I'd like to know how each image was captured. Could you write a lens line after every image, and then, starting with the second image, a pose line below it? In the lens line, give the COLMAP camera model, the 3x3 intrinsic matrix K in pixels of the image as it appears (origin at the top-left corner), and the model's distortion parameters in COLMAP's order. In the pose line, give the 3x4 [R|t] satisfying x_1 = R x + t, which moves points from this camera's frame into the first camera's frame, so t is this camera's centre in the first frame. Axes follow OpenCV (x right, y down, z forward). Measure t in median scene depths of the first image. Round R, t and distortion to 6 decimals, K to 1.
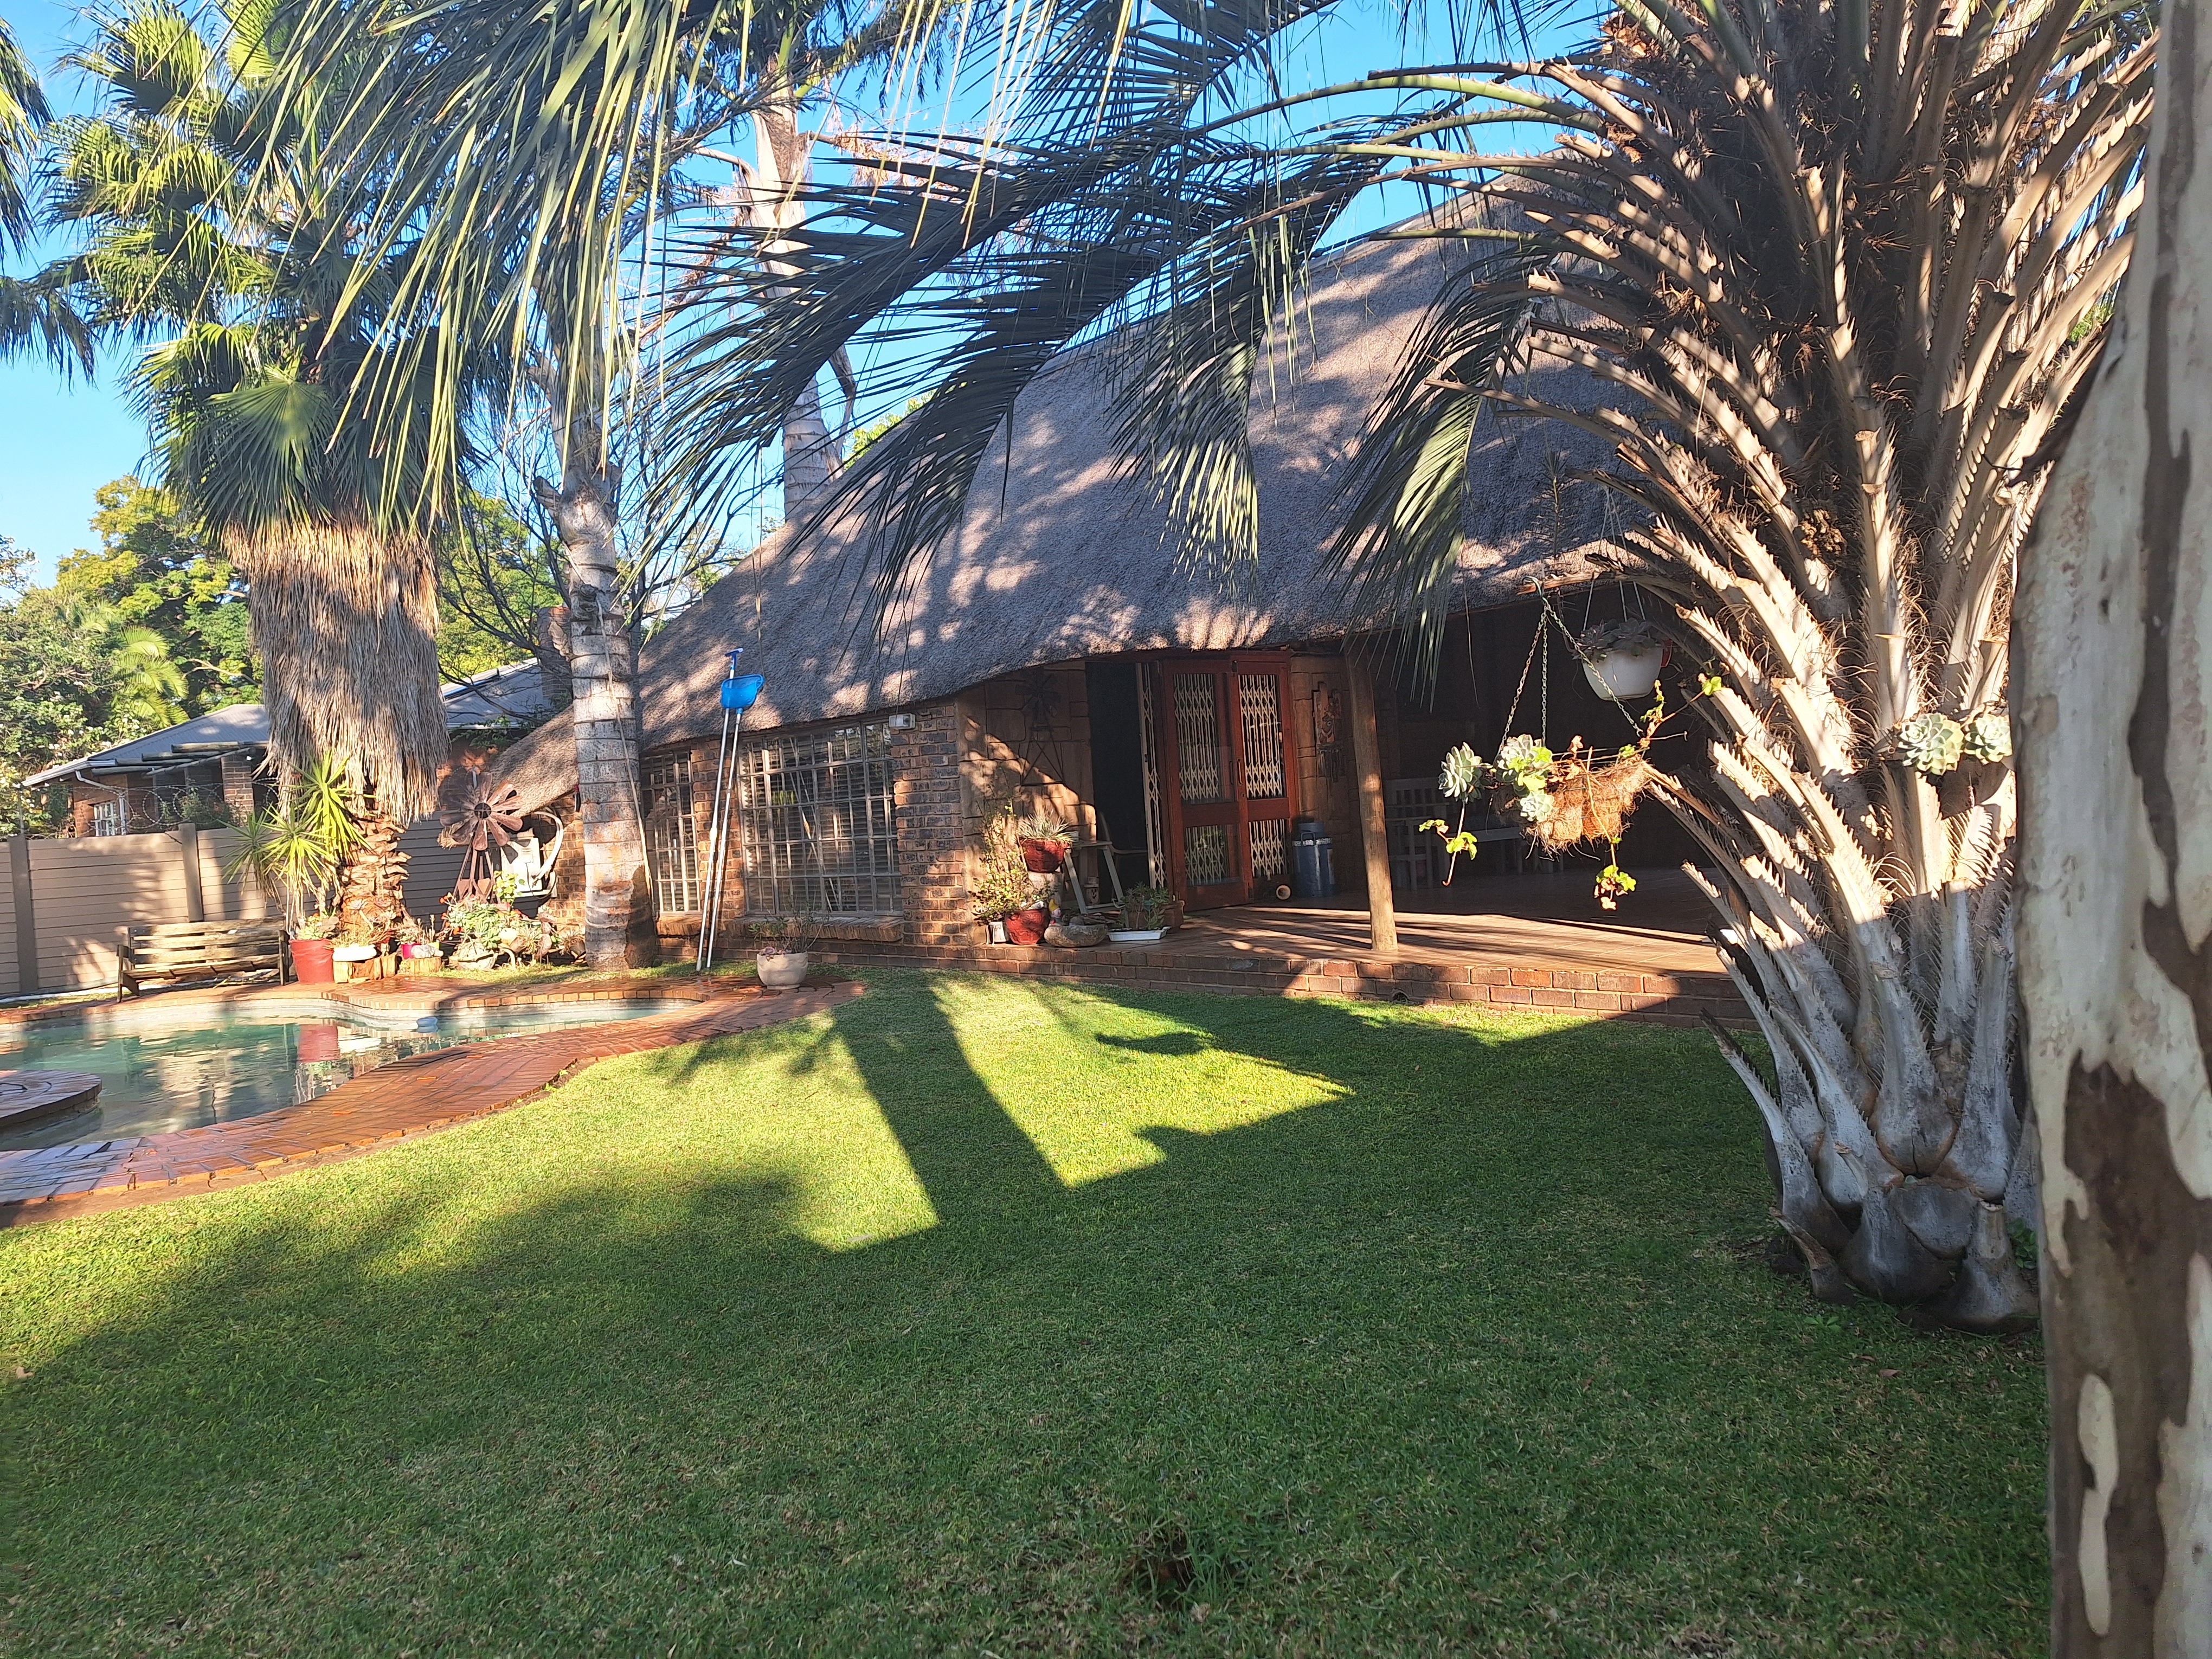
lens RADIAL K [[1529.7, 0, 1125.7], [0, 1529.7, 809.2], [0, 0, 1]] dist [0.109504, -0.137401]
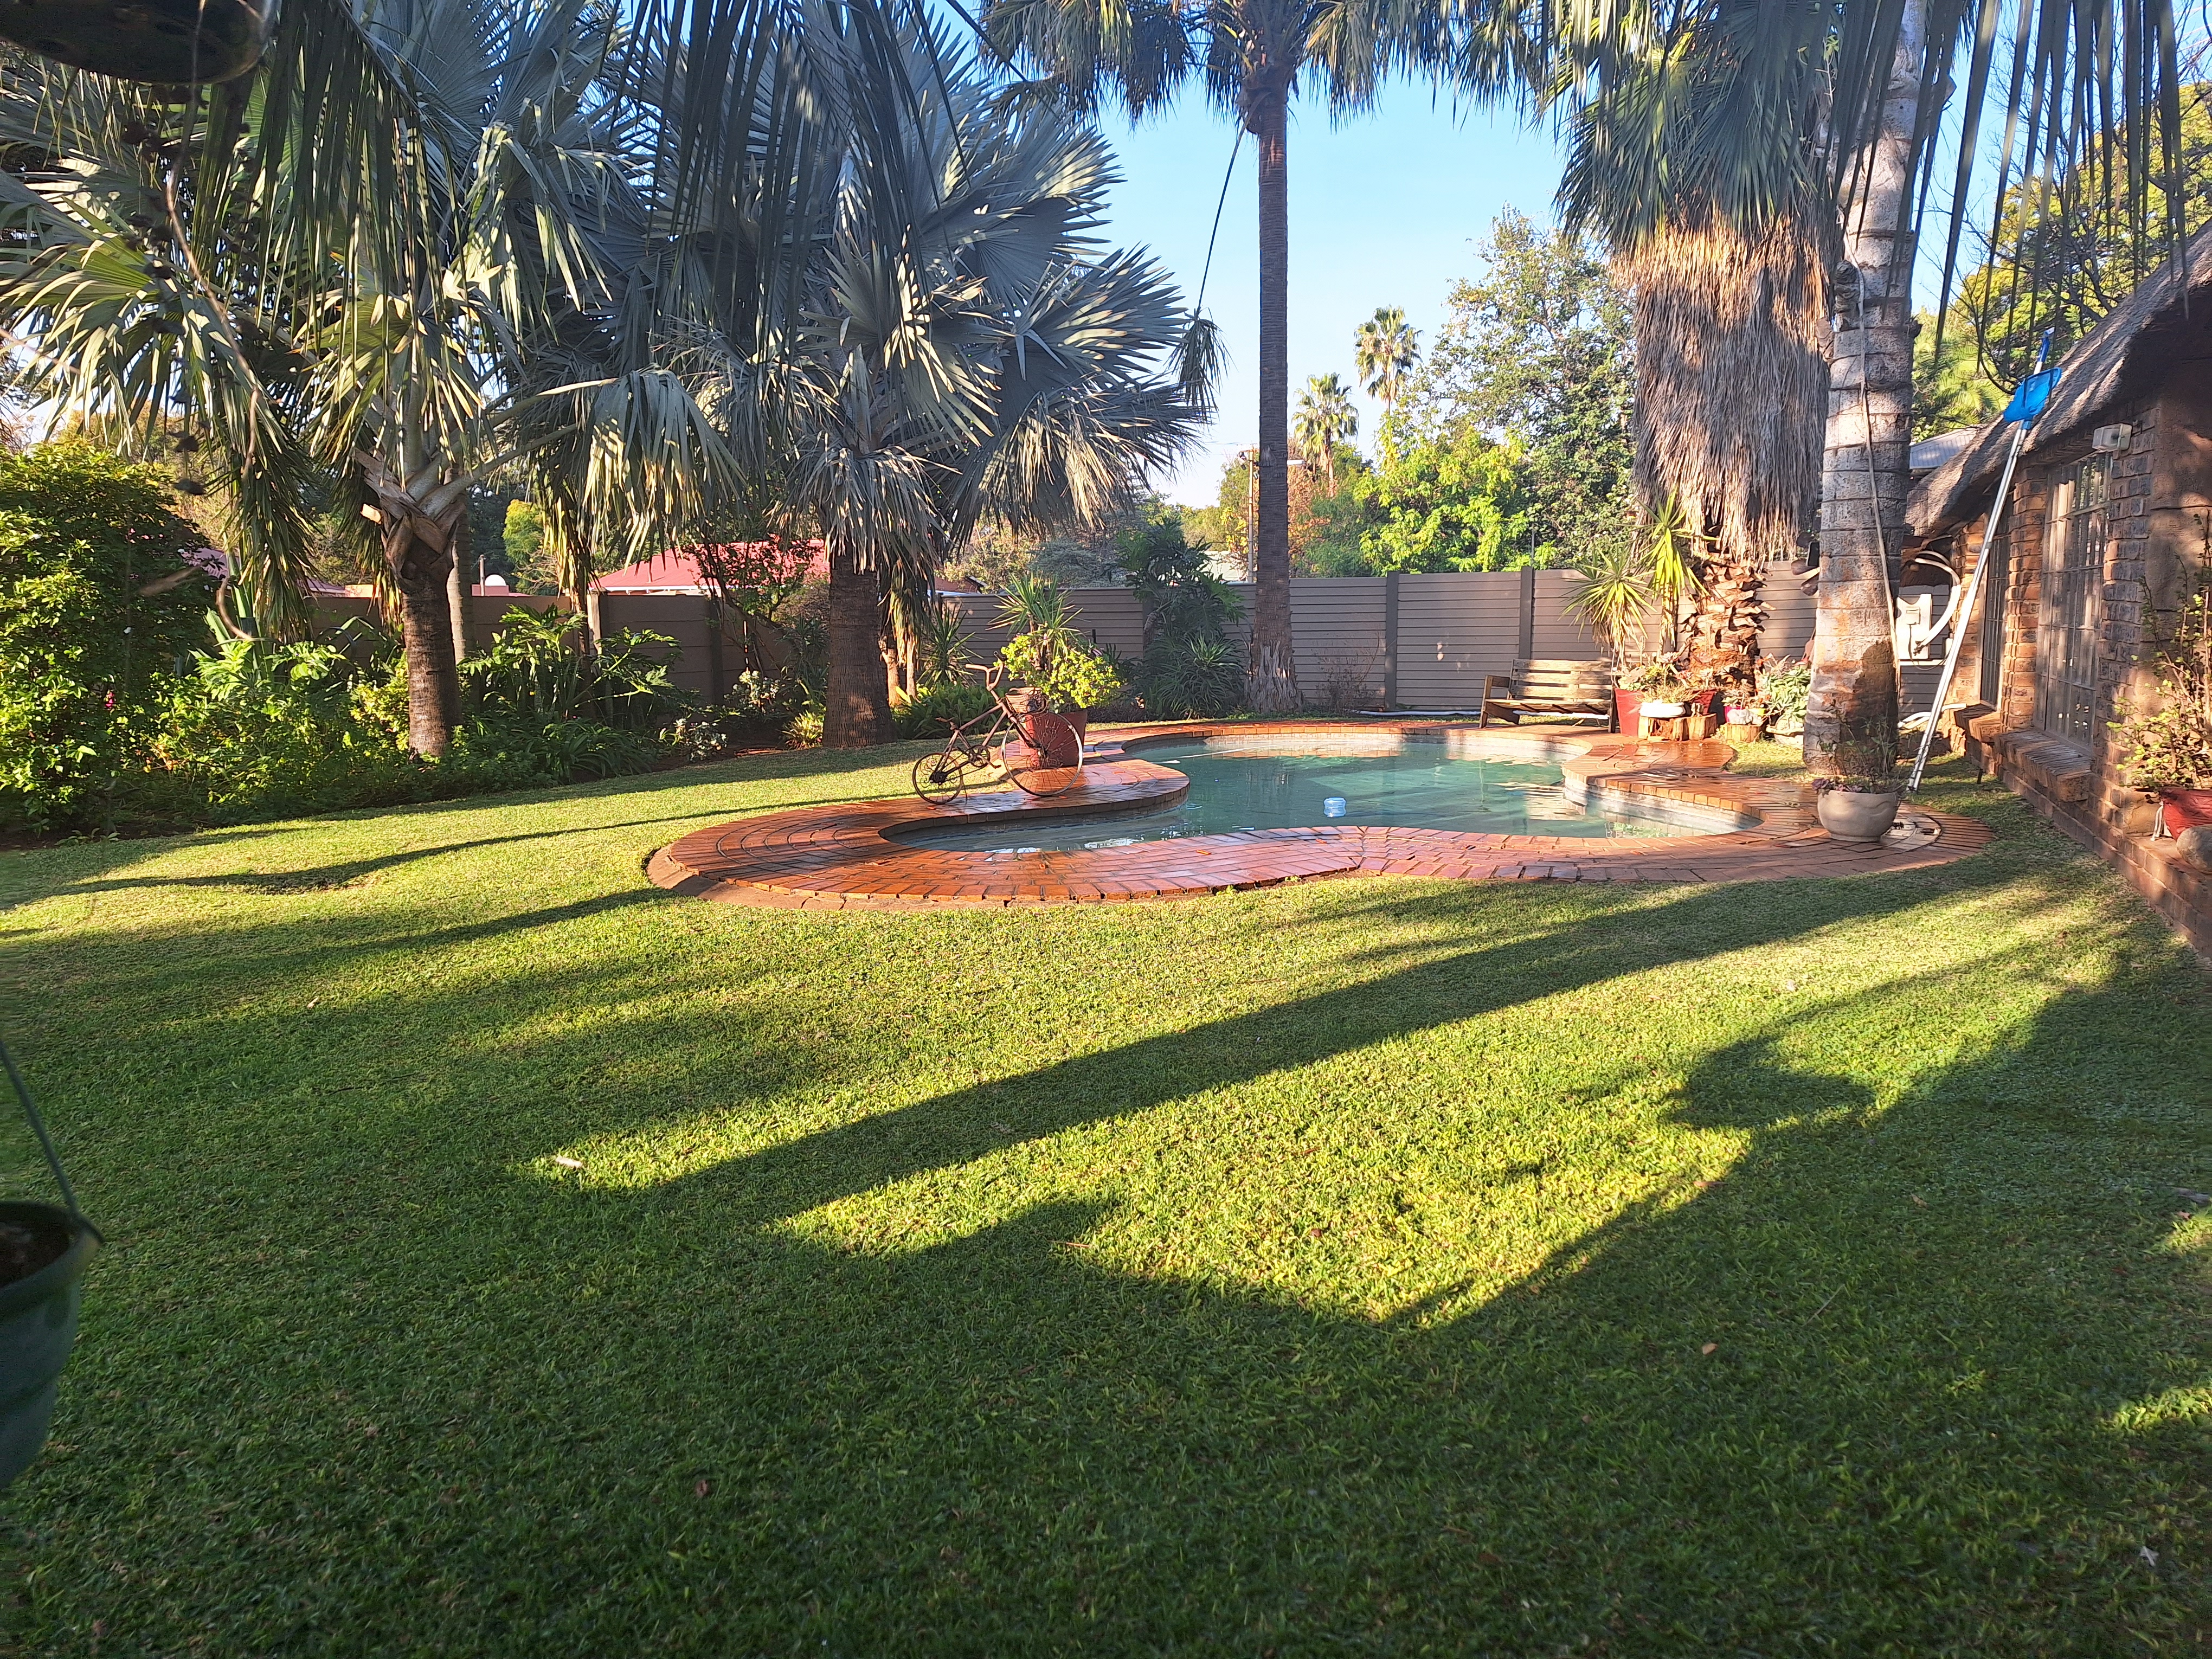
lens RADIAL K [[1529.7, 0, 1125.7], [0, 1529.7, 809.2], [0, 0, 1]] dist [0.109504, -0.137401]
pose [[0.421157, 0.183678, -0.888195, 0.246329], [-0.024160, 0.981204, 0.191456, -0.022907], [0.906666, -0.059174, 0.417678, 0.379924]]
